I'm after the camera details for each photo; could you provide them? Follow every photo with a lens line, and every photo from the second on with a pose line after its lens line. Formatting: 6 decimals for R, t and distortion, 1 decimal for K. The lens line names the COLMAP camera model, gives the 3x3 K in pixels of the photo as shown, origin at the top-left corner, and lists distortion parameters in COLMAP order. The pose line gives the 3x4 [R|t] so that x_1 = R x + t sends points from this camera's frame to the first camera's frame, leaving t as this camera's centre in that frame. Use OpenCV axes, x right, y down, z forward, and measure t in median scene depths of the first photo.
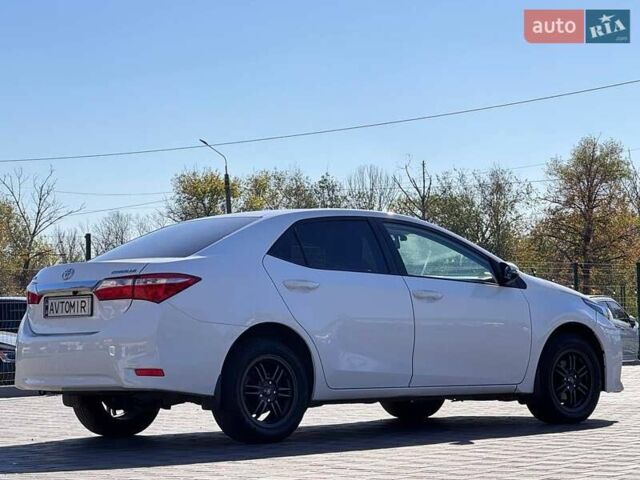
lens RADIAL K [[1885.4, 0, 320.0], [0, 1885.4, 240.0], [0, 0, 1]] dist [-0.122011, 0.510689]
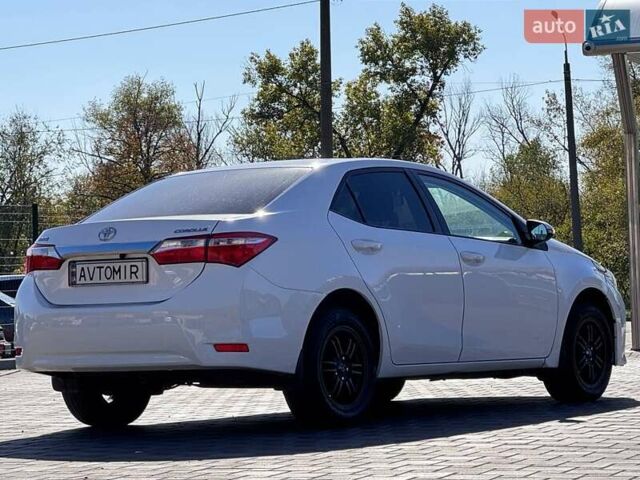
lens RADIAL K [[2307.5, 0, 320.0], [0, 2307.5, 240.0], [0, 0, 1]] dist [-0.132023, -1.270754]
pose [[0.969340, -0.003085, 0.245703, -0.291830], [-0.001057, 0.999860, 0.016721, 0.003442], [-0.245720, -0.016468, 0.969201, -0.025678]]
